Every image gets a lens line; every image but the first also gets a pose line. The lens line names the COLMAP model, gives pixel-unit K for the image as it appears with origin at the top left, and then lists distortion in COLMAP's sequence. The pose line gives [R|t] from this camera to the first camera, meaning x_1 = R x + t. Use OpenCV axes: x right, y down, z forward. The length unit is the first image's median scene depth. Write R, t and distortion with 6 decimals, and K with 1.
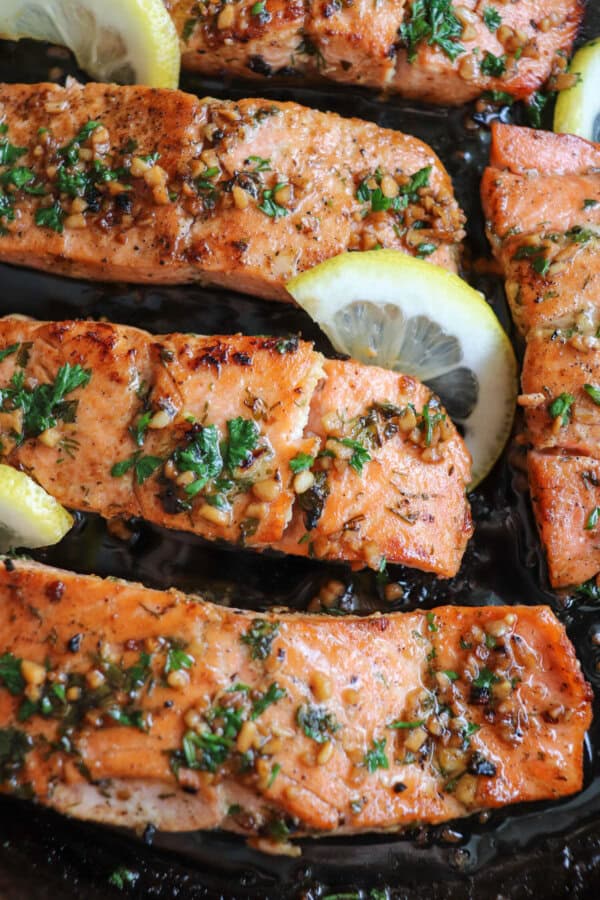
lens RADIAL K [[980.3, 0, 296.4], [0, 980.3, 458.1], [0, 0, 1]] dist [-0.142714, 0.180079]
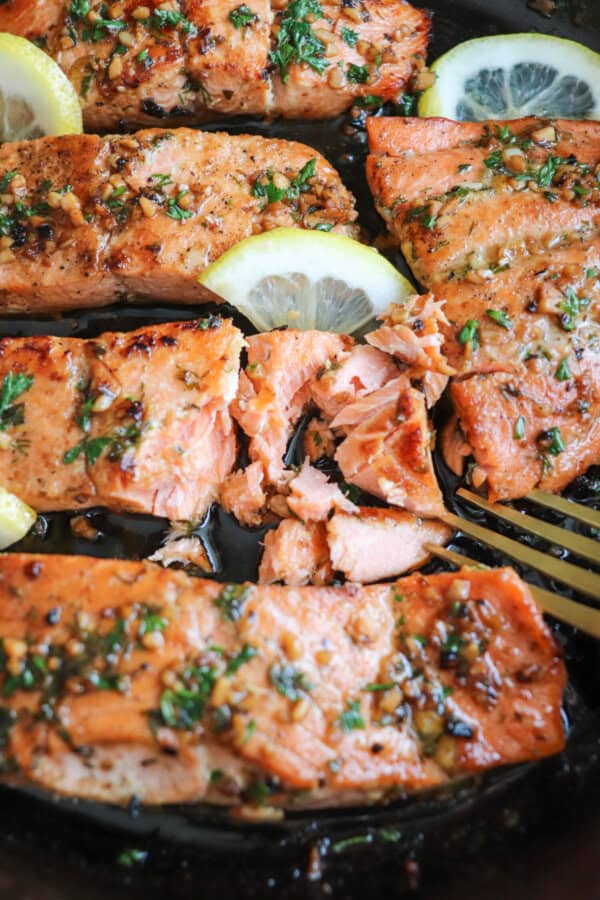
lens RADIAL K [[980.3, 0, 296.4], [0, 980.3, 458.1], [0, 0, 1]] dist [-0.142714, 0.180079]
pose [[0.985260, -0.170074, 0.018371, 0.039799], [0.170790, 0.971924, -0.161845, 0.215822], [0.009670, 0.162597, 0.986645, -0.044189]]
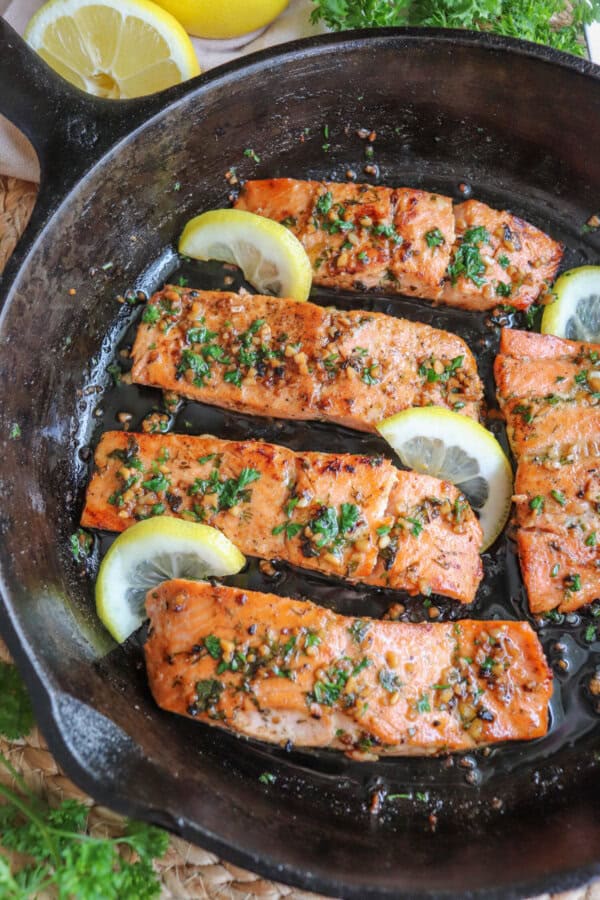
lens RADIAL K [[1046.9, 0, 300.0], [0, 1046.9, 450.0], [0, 0, 1]] dist [-0.075567, 0.026123]
pose [[0.999292, 0.035422, -0.012702, -0.116205], [-0.036414, 0.995364, -0.089017, 0.030781], [0.009490, 0.089417, 0.995949, -0.794331]]
